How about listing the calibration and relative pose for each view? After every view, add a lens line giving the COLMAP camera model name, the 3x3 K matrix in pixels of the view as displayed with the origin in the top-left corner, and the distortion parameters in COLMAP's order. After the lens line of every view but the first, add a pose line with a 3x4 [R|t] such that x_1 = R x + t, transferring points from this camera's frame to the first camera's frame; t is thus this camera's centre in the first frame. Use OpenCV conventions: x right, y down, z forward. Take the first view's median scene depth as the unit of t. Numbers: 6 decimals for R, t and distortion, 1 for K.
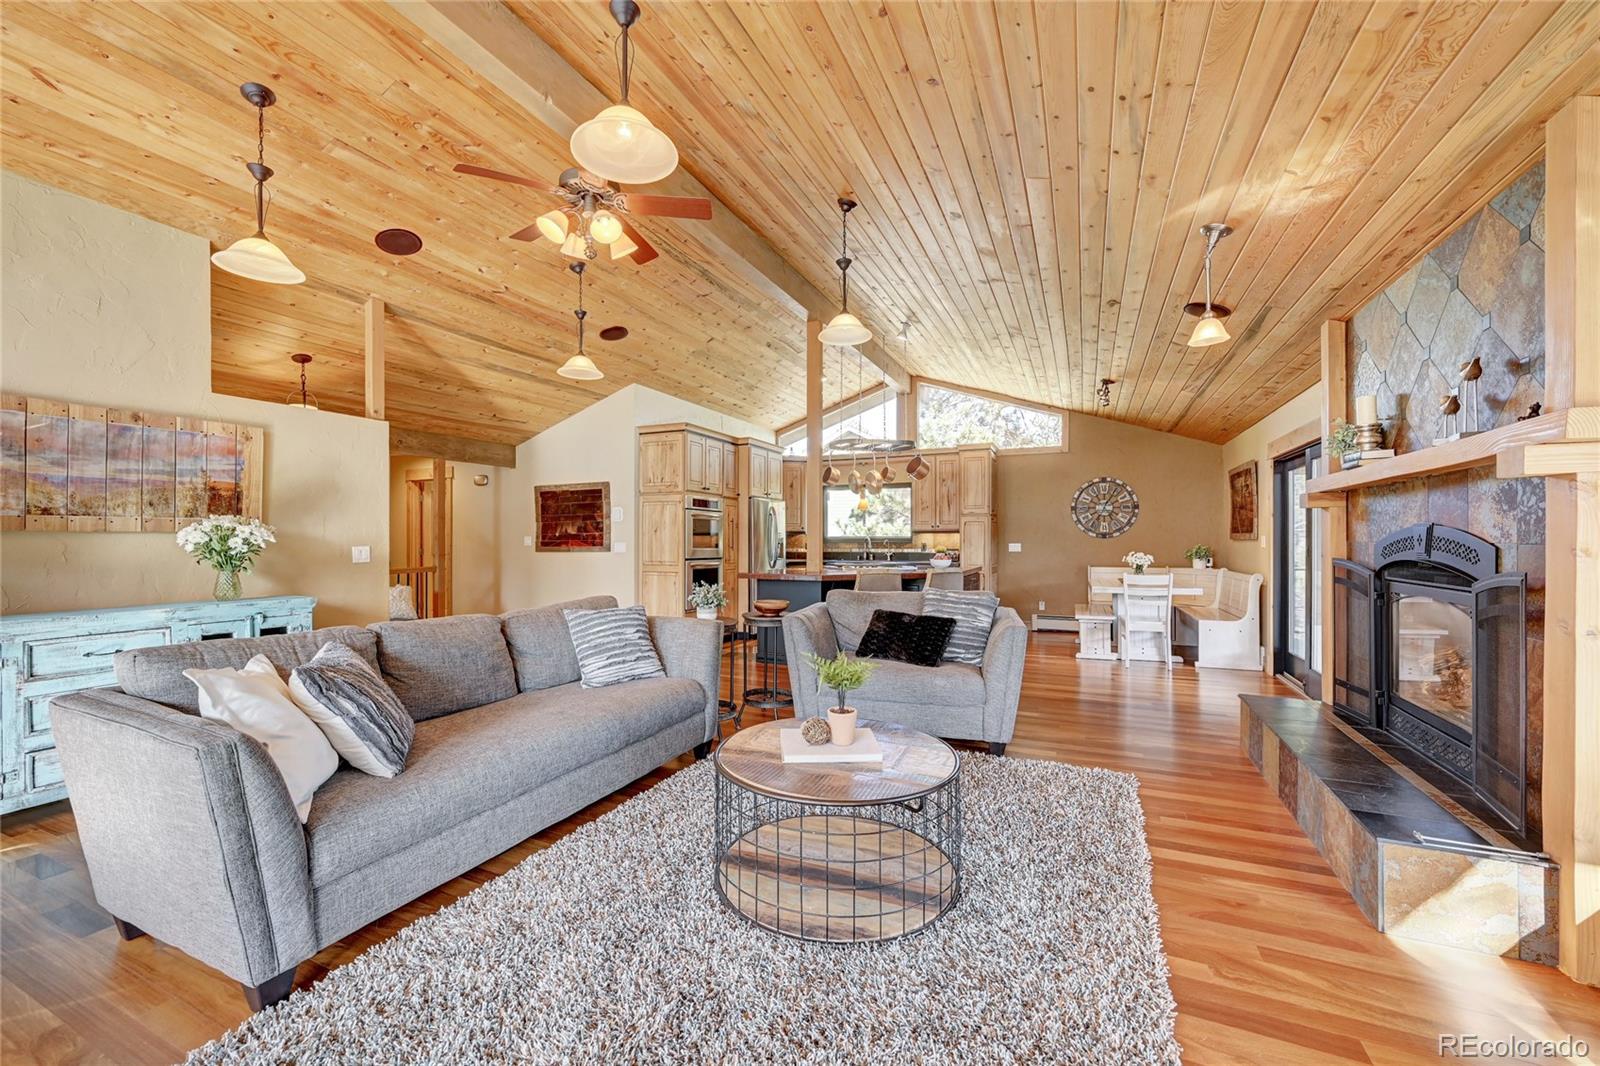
lens RADIAL K [[630.5, 0, 793.2], [0, 630.5, 540.9], [0, 0, 1]] dist [-0.001862, 0.000683]
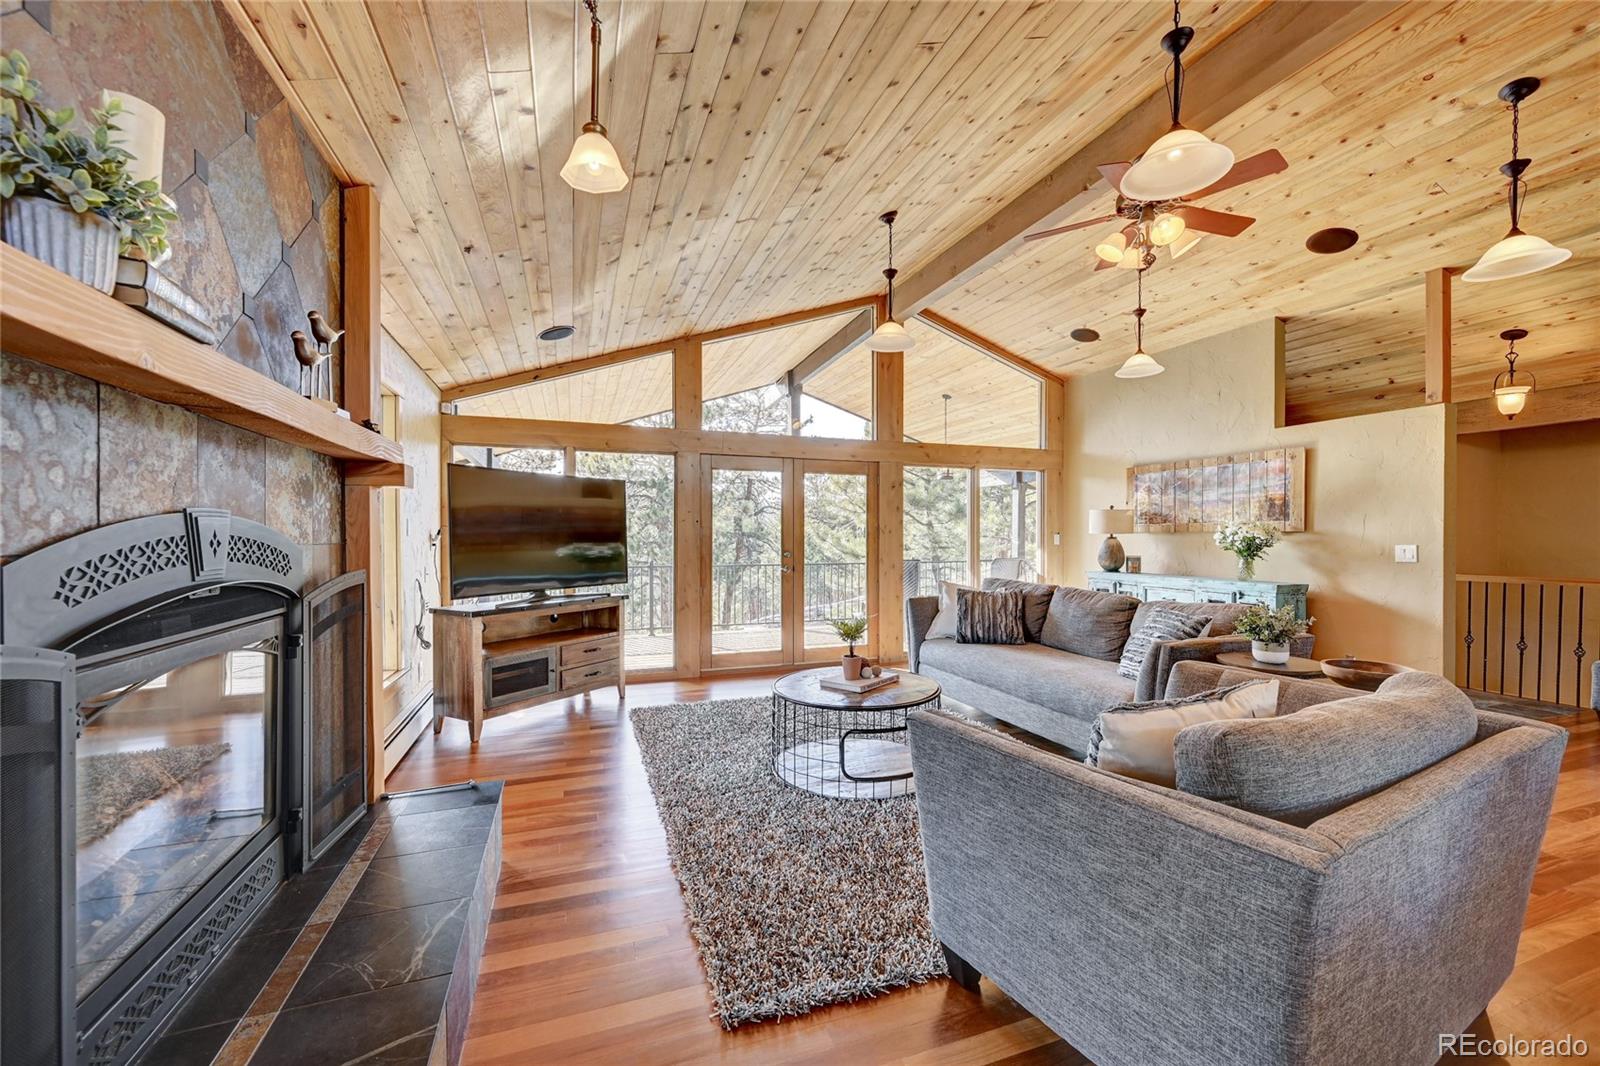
lens RADIAL K [[630.5, 0, 798.4], [0, 630.5, 529.2], [0, 0, 1]] dist [-0.001862, 0.000683]
pose [[-0.712483, -0.005800, -0.701666, 0.368423], [-0.003065, 0.999982, -0.005154, -0.004271], [0.701683, -0.001521, -0.712488, 0.607074]]
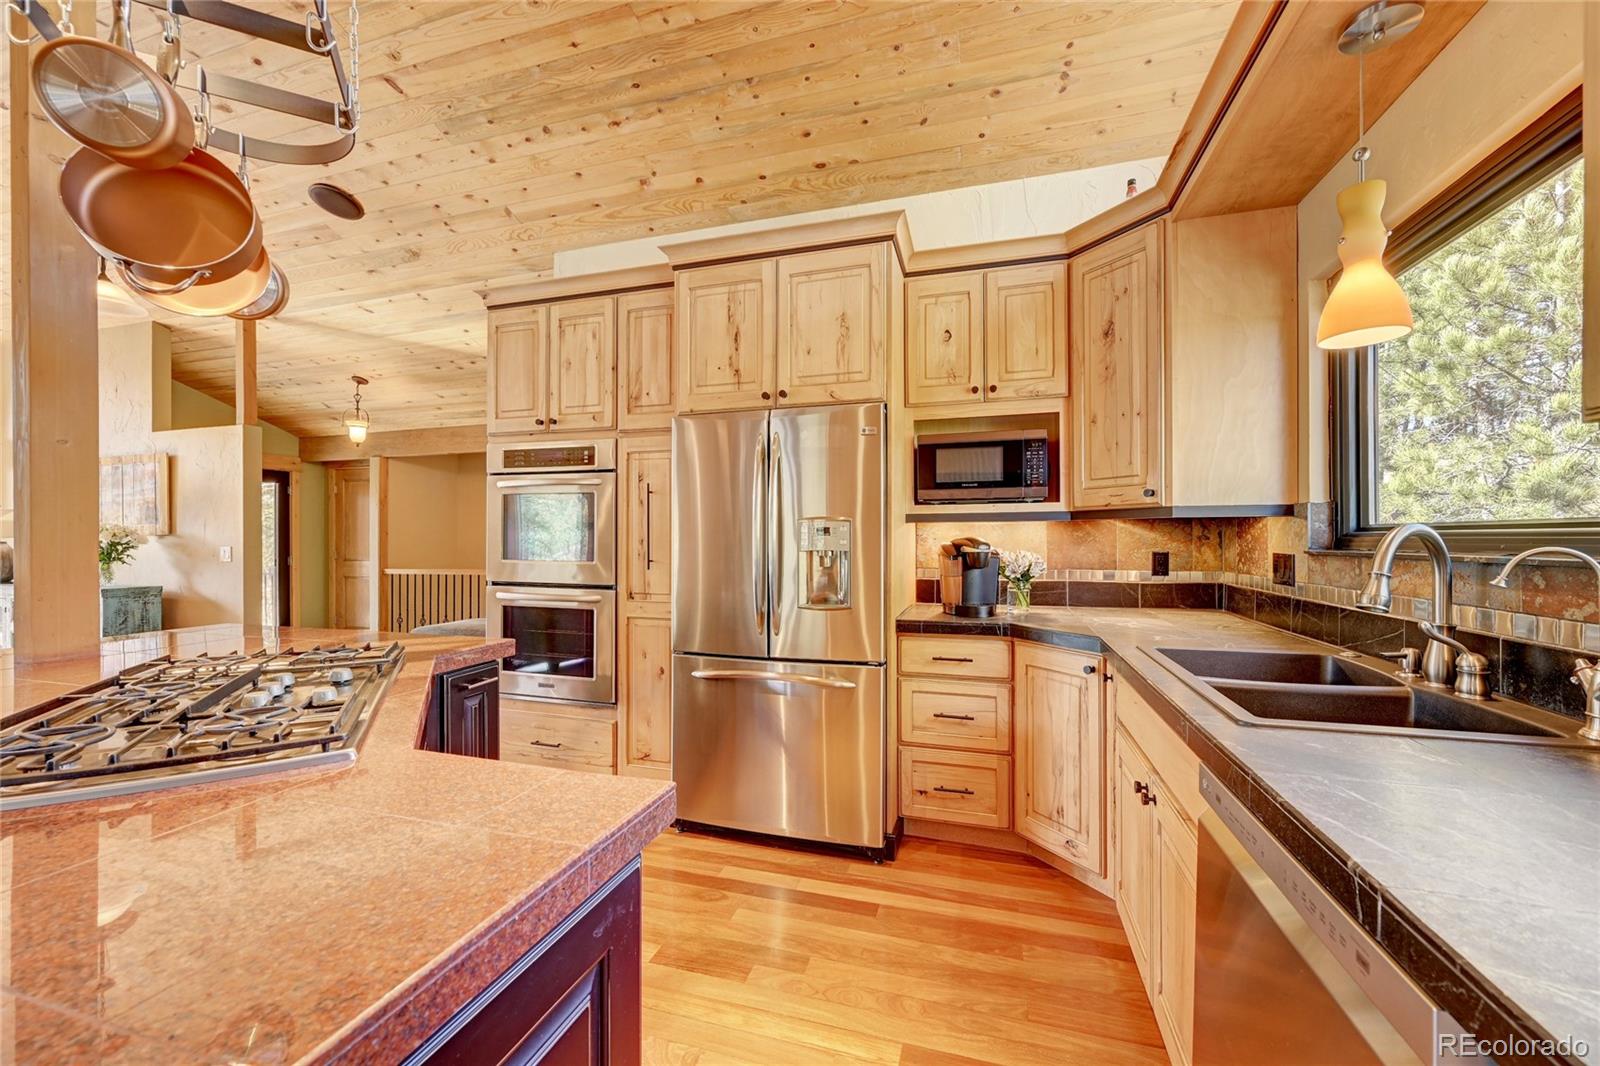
lens RADIAL K [[630.5, 0, 803.1], [0, 630.5, 537.4], [0, 0, 1]] dist [-0.001862, 0.000683]
pose [[0.139767, 0.000954, -0.990184, 0.300277], [0.000406, 0.999999, 0.001021, -0.004442], [0.990184, -0.000545, 0.139766, 1.072421]]
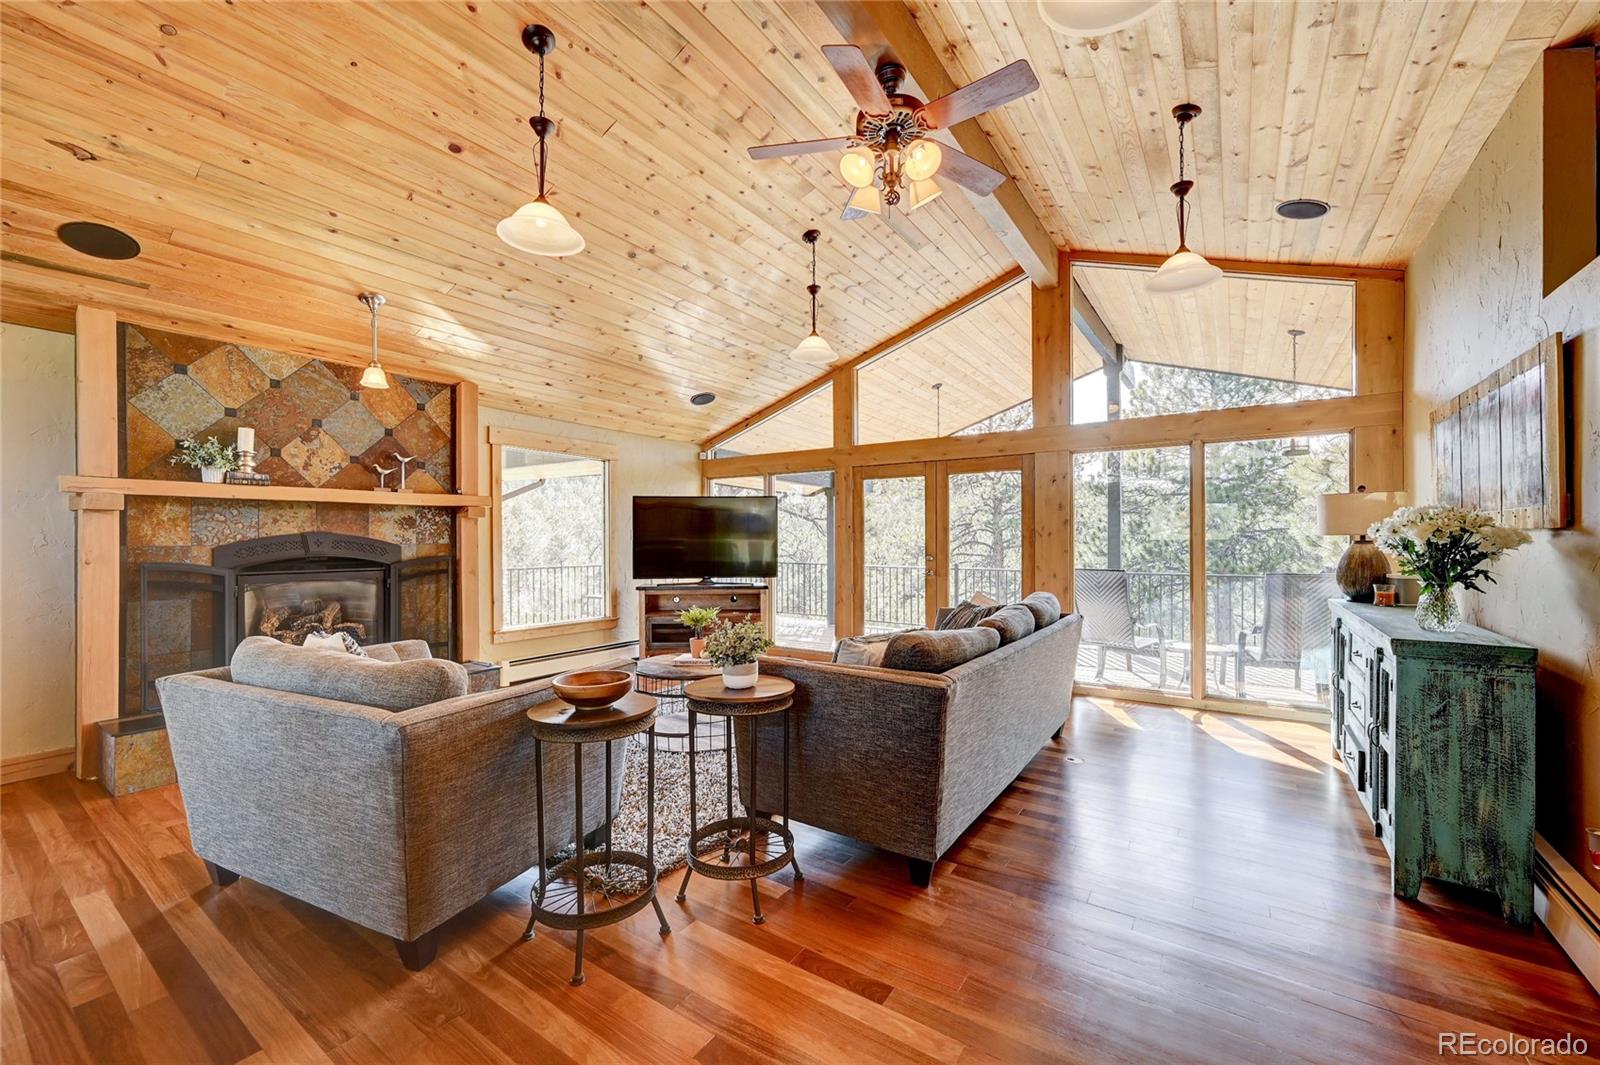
lens RADIAL K [[632.4, 0, 797.3], [0, 632.4, 540.0], [0, 0, 1]] dist [-0.001432, -0.000077]
pose [[-0.985126, 0.003728, 0.171795, -0.154337], [0.004514, 0.999981, 0.004188, -0.004080], [-0.171776, 0.004901, -0.985124, 0.841898]]
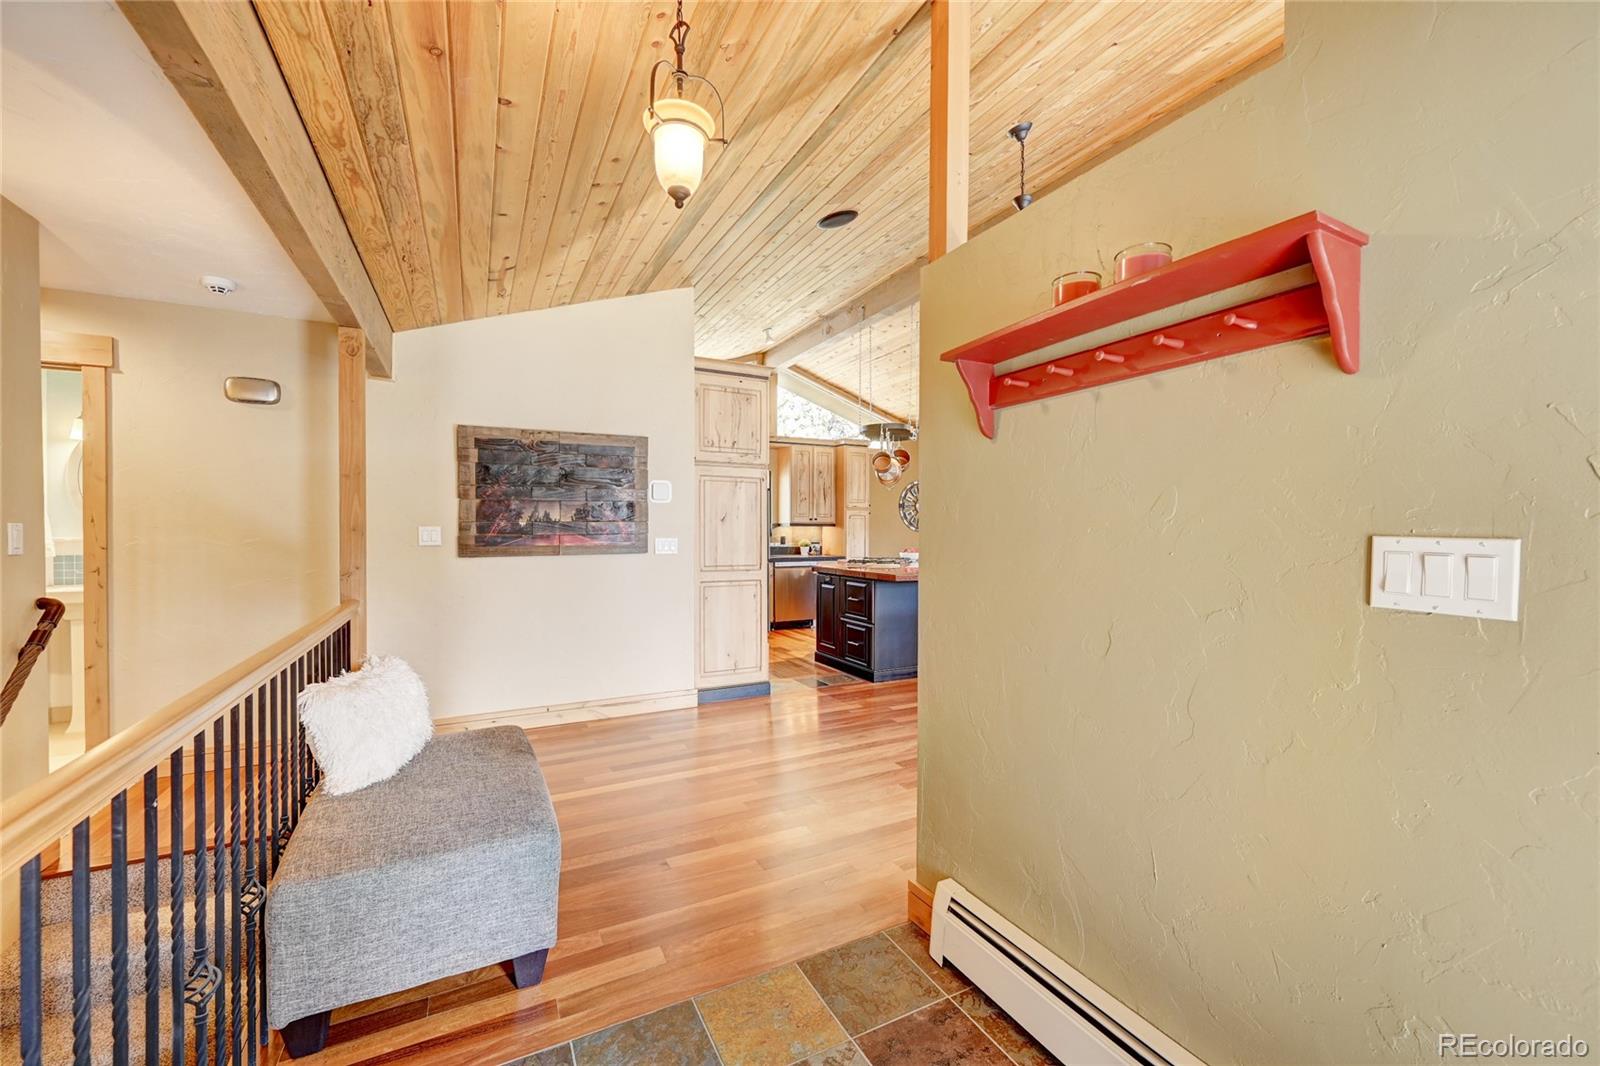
lens RADIAL K [[630.5, 0, 802.8], [0, 630.5, 534.5], [0, 0, 1]] dist [-0.001862, 0.000683]
pose [[0.611760, -0.002083, 0.791041, -0.651171], [0.000918, 0.999998, 0.001923, -0.001329], [-0.791043, -0.000450, 0.611761, 0.490588]]
